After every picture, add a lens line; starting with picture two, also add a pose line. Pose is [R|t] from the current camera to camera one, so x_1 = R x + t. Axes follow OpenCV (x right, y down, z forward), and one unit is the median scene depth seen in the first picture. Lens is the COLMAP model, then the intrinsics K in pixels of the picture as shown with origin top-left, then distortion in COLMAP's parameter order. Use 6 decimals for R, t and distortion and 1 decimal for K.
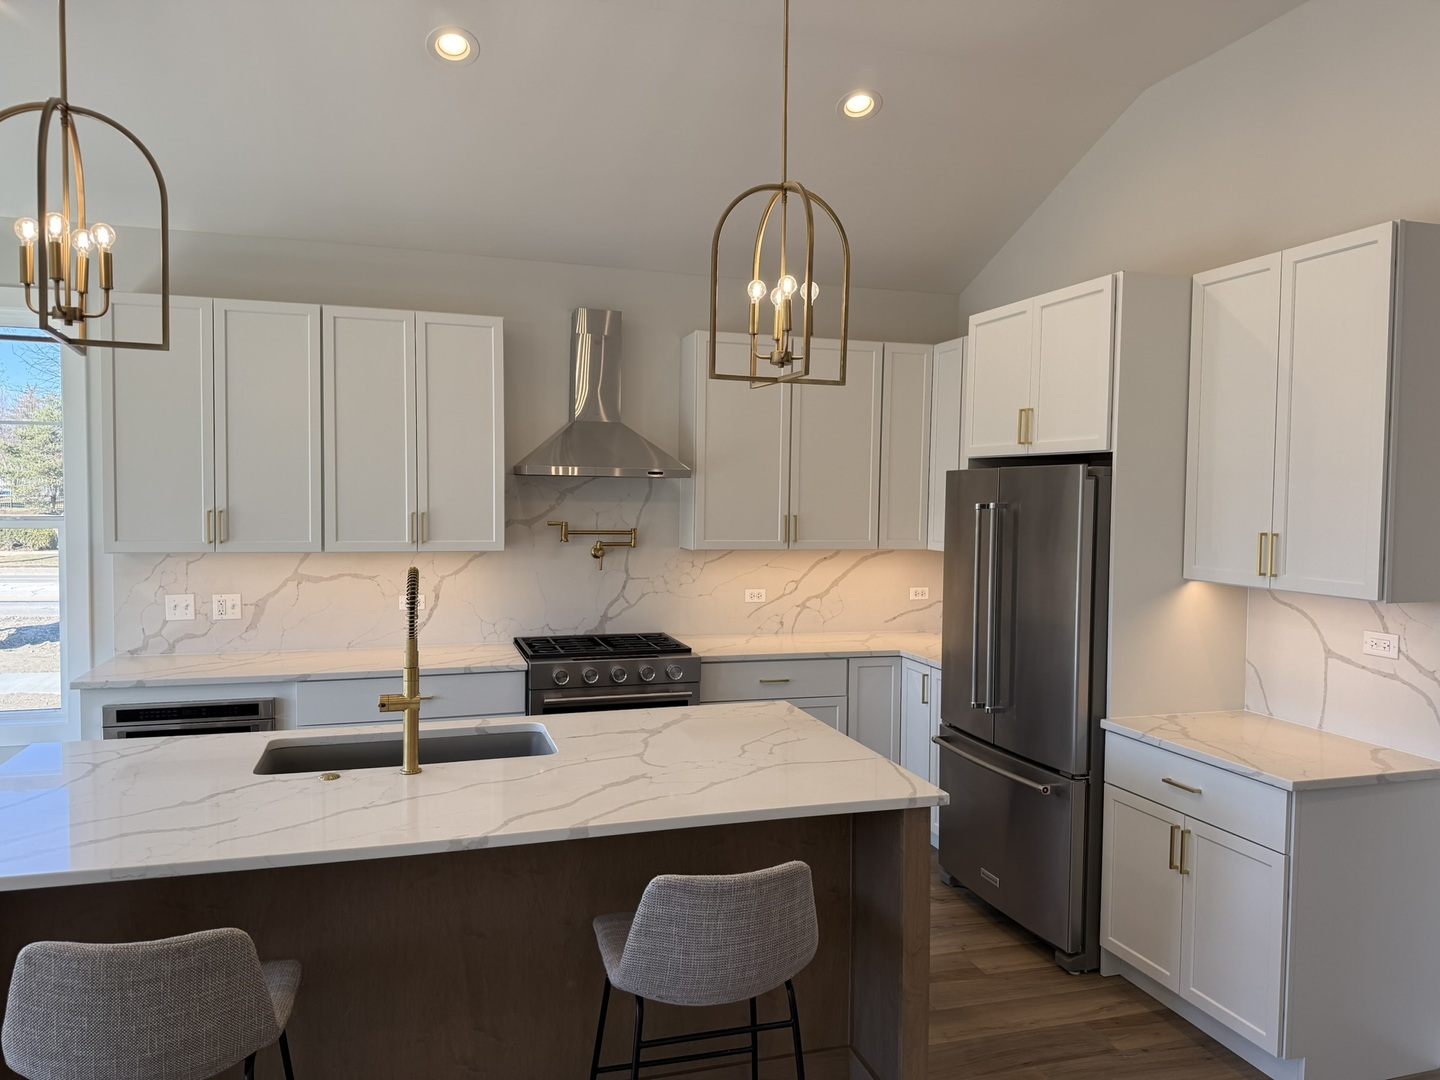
lens RADIAL K [[1003.5, 0, 731.4], [0, 1003.5, 541.9], [0, 0, 1]] dist [0.044123, -0.071355]
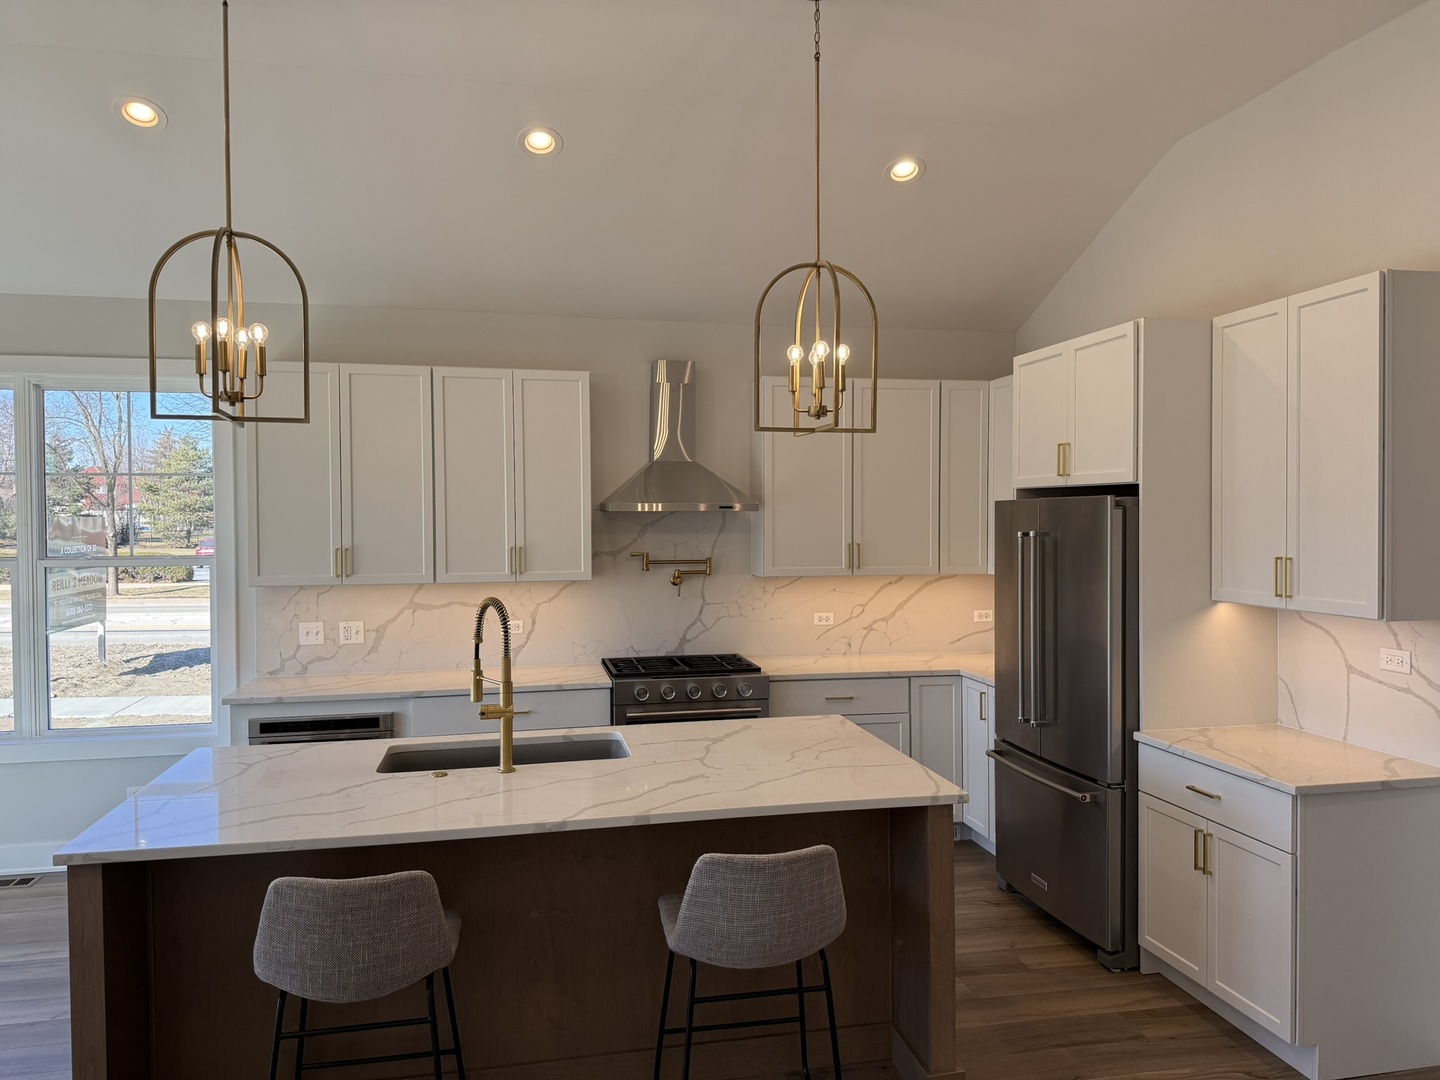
lens RADIAL K [[994.0, 0, 737.1], [0, 994.0, 539.2], [0, 0, 1]] dist [0.052134, -0.090843]
pose [[0.995829, -0.014759, -0.090035, 0.044233], [0.012287, 0.999534, -0.027944, -0.004720], [0.090405, 0.026721, 0.995546, -0.105316]]
